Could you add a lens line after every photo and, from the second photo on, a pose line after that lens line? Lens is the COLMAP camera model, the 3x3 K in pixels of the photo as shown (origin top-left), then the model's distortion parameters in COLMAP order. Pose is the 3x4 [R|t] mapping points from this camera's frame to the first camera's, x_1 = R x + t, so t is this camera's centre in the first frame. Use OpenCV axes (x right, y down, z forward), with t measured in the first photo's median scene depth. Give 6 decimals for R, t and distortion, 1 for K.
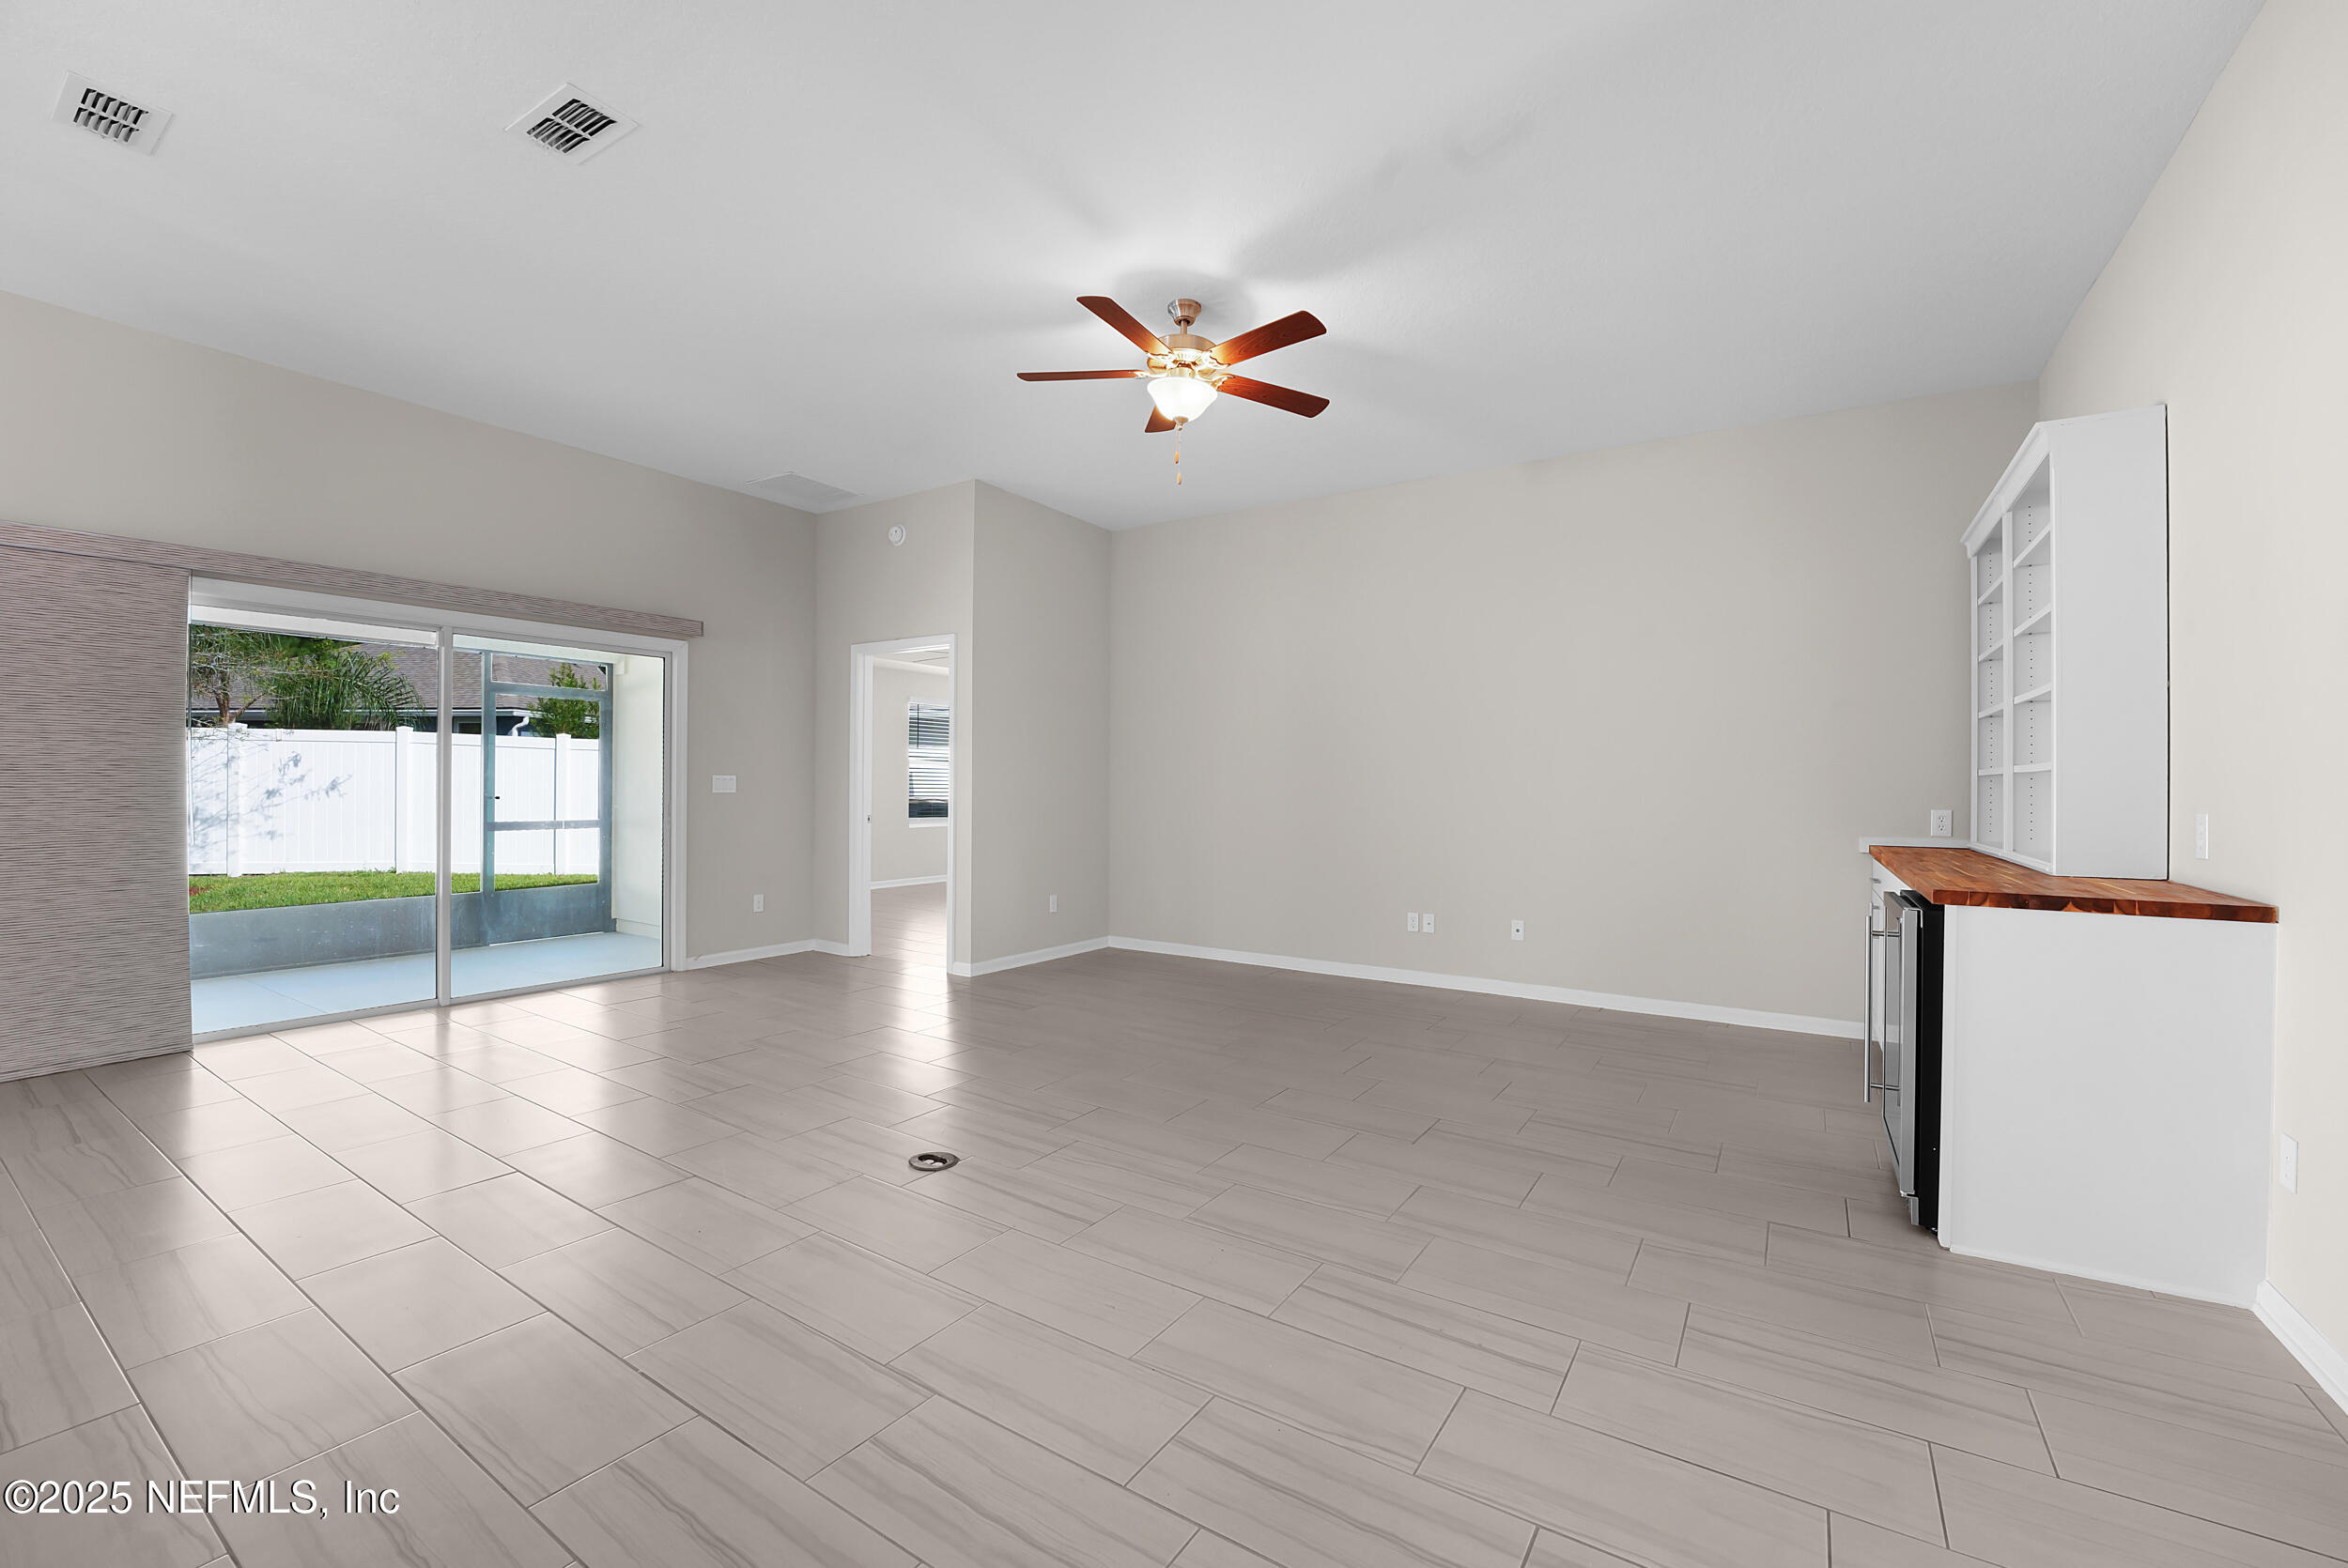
lens RADIAL K [[960.2, 0, 1163.9], [0, 960.2, 784.9], [0, 0, 1]] dist [-0.019007, 0.000141]
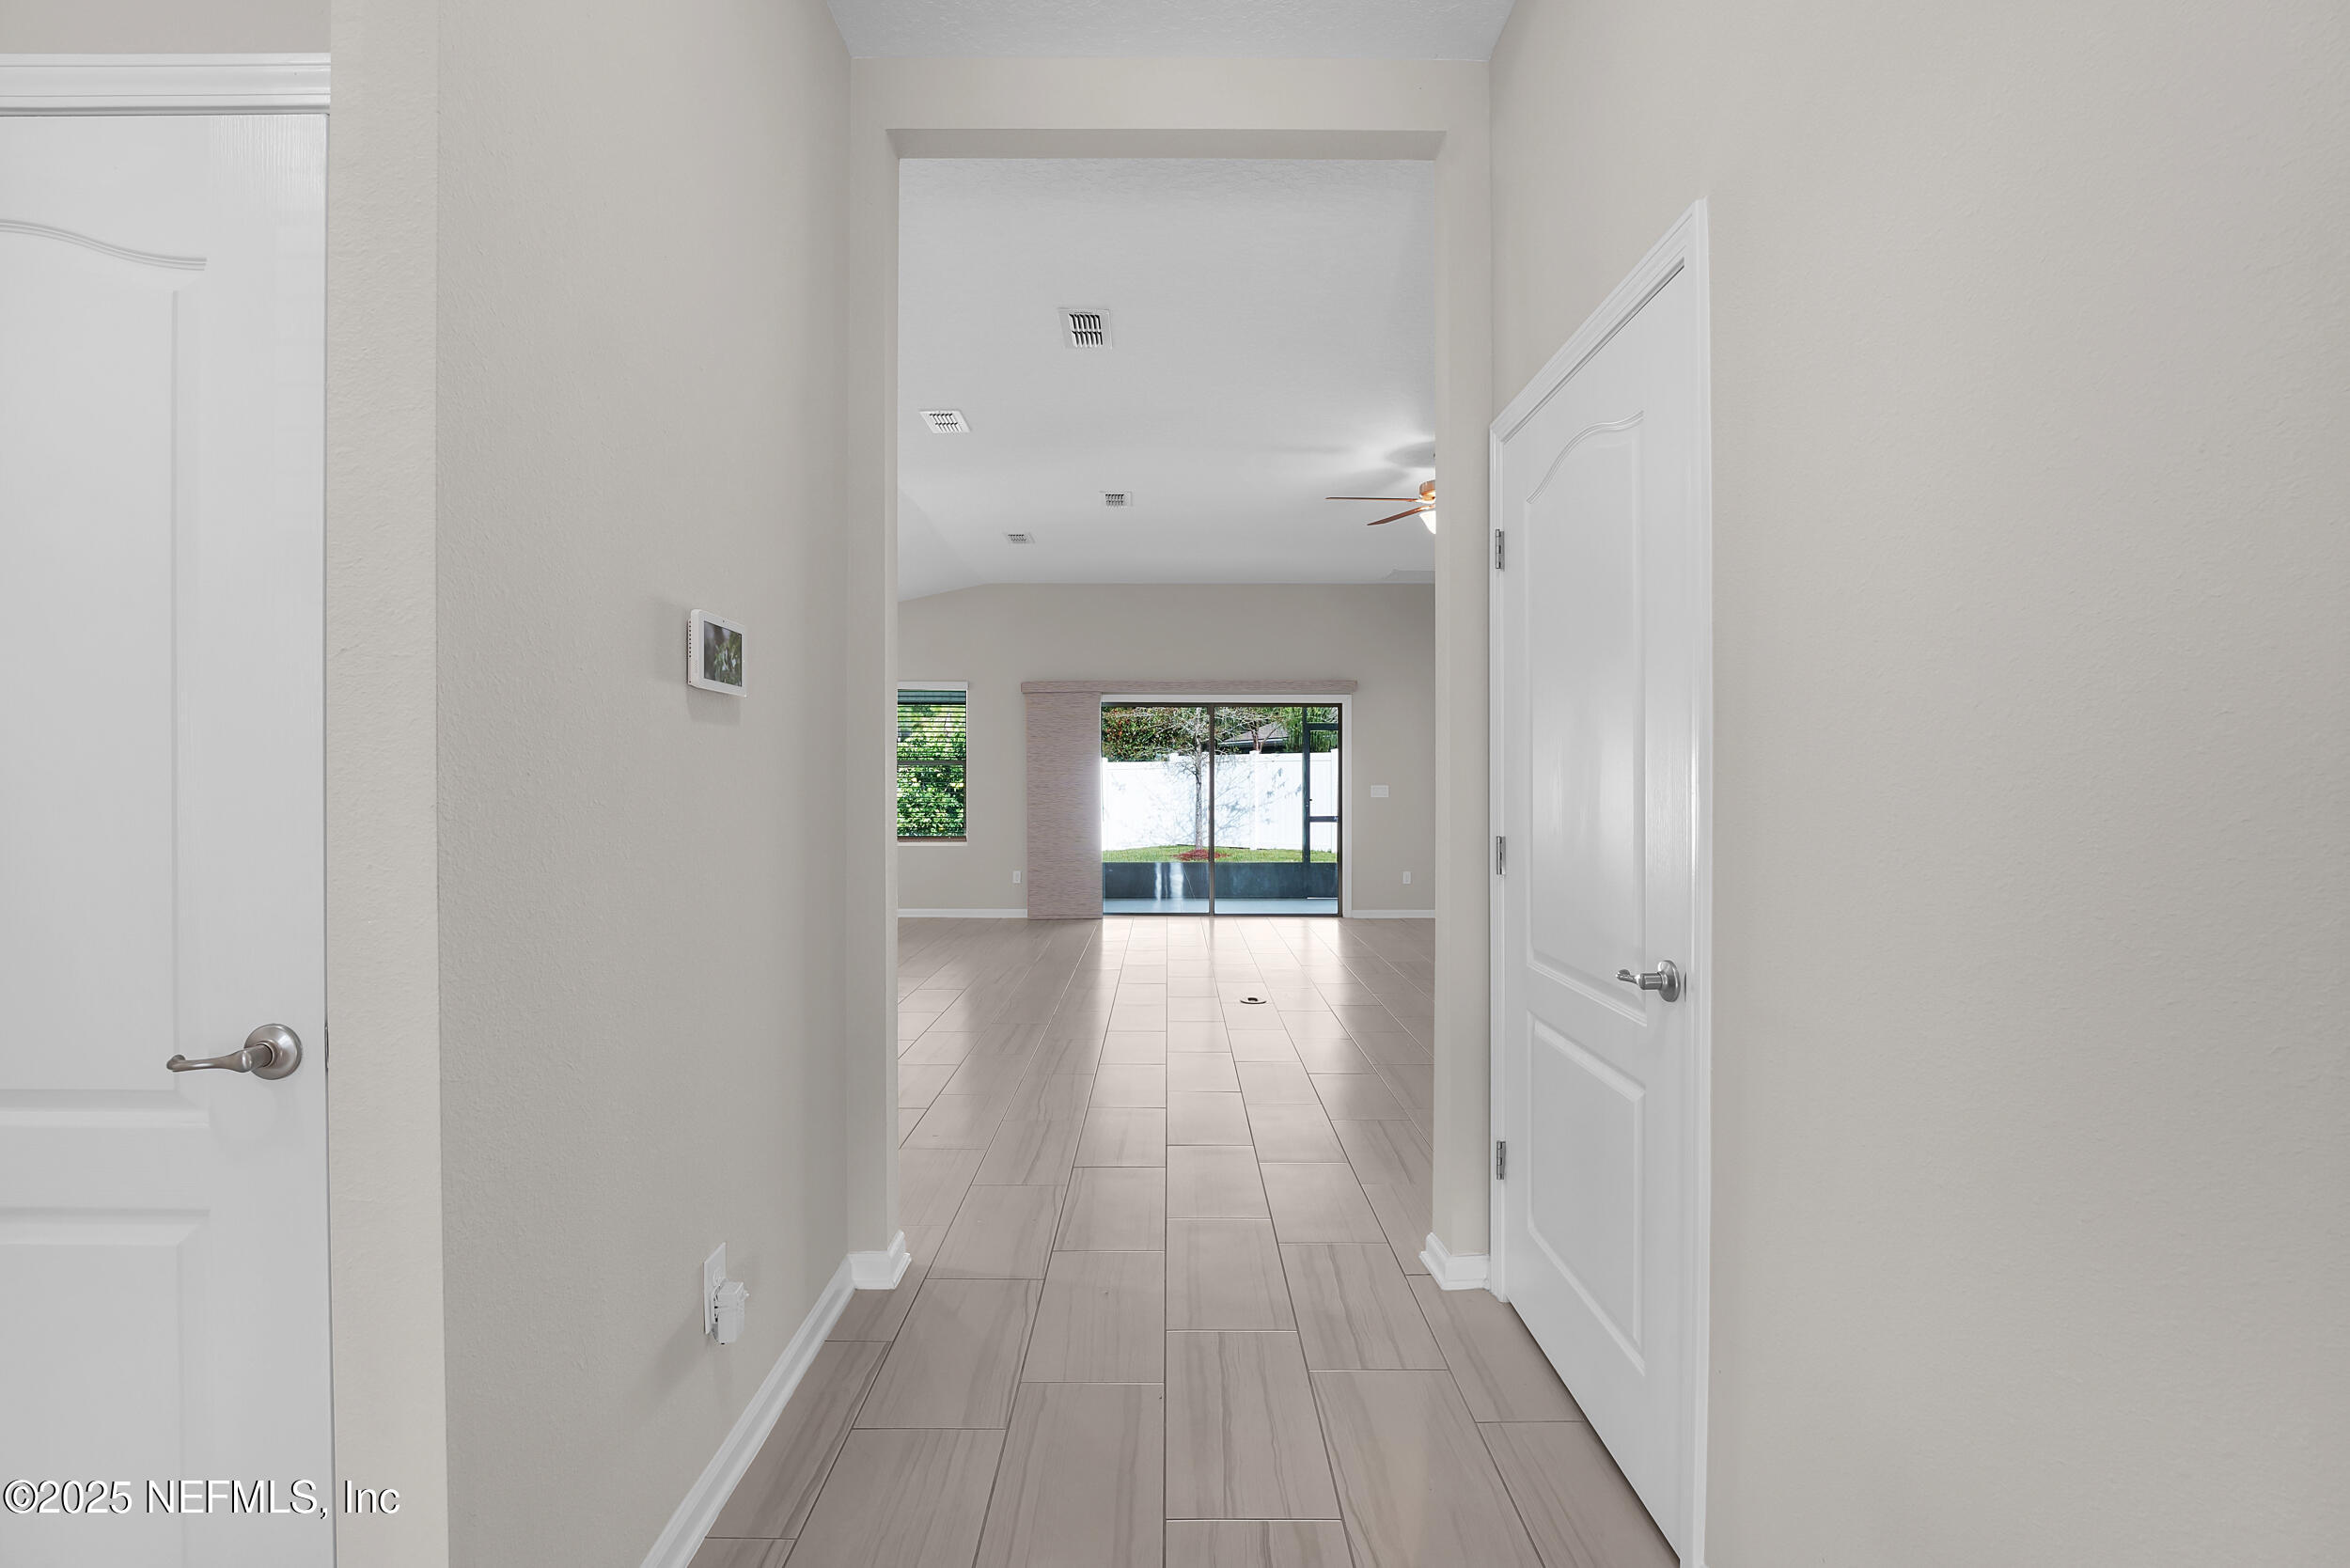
lens RADIAL K [[1036.1, 0, 1175.0], [0, 1036.1, 784.0], [0, 0, 1]] dist [0.001082, 0.000024]
pose [[0.565859, -0.005434, -0.824484, 0.891686], [0.005716, 0.999980, -0.002667, -0.012695], [0.824482, -0.003204, 0.565879, -0.169205]]
